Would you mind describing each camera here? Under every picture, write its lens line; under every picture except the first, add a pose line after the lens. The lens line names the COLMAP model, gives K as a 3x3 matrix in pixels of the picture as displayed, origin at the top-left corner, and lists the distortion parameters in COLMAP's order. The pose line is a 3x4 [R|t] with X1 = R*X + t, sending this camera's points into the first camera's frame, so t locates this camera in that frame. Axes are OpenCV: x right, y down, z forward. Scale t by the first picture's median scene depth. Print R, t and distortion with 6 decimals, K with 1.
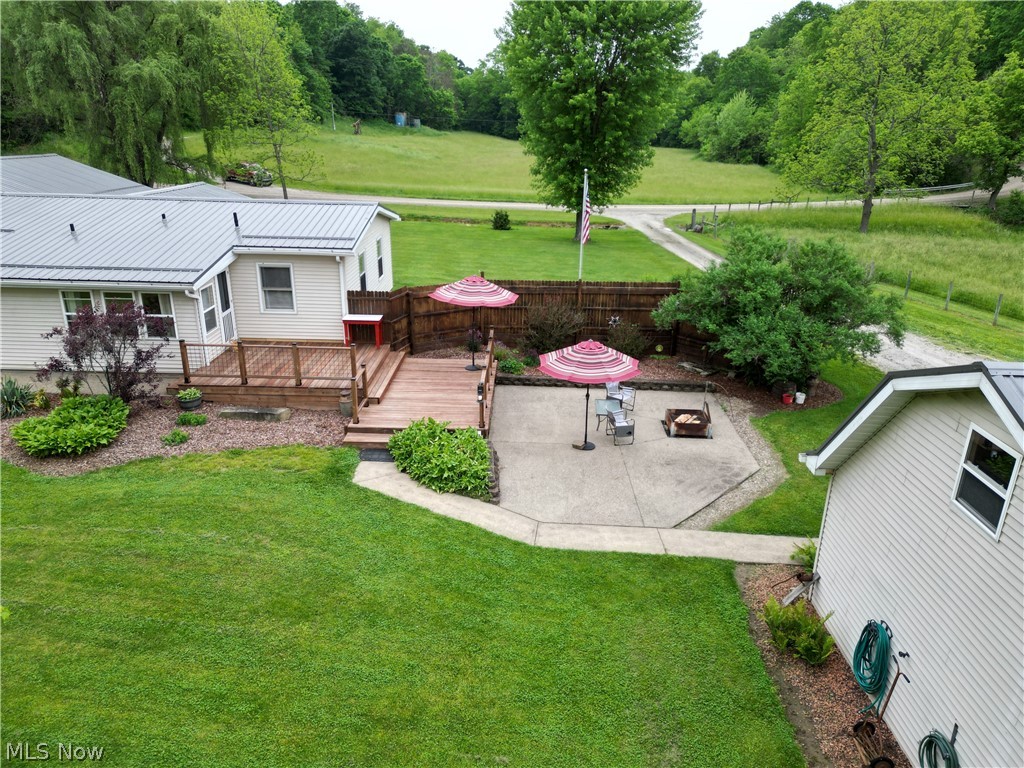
lens RADIAL K [[713.2, 0, 512.0], [0, 713.2, 384.0], [0, 0, 1]] dist [0.038142, -0.006707]
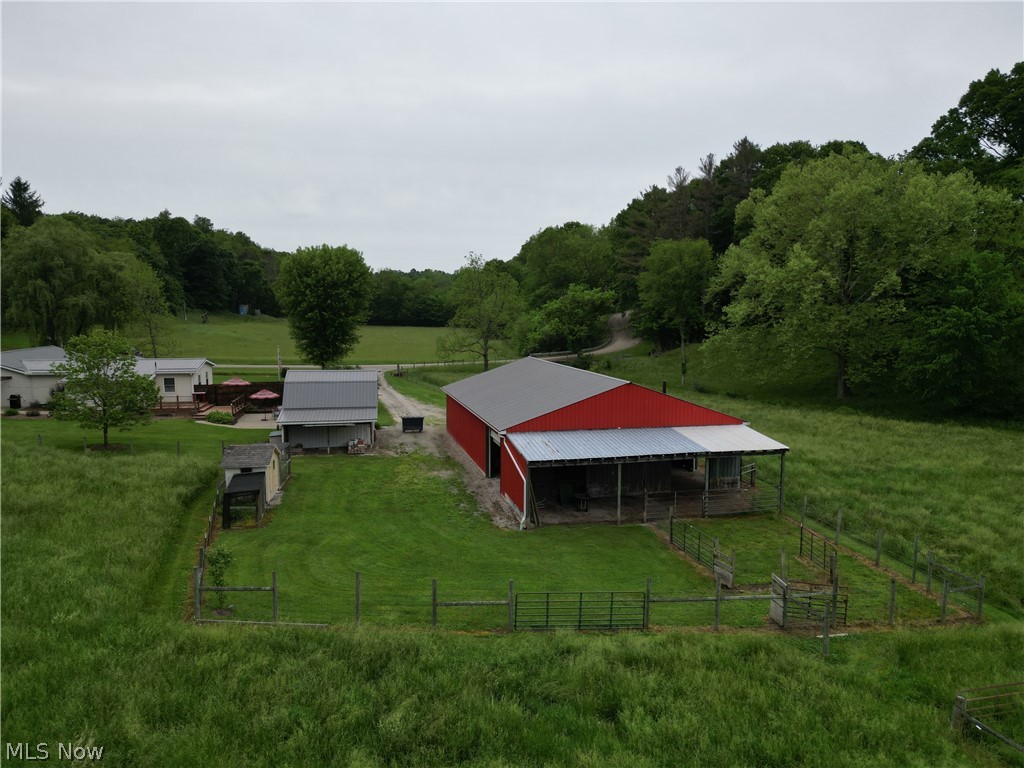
lens RADIAL K [[713.2, 0, 512.0], [0, 713.2, 384.0], [0, 0, 1]] dist [0.038142, -0.006707]
pose [[0.980329, -0.035156, 0.194217, 0.081513], [0.079572, 0.970894, -0.225904, 0.107008], [-0.180622, 0.236915, 0.954593, -0.350957]]
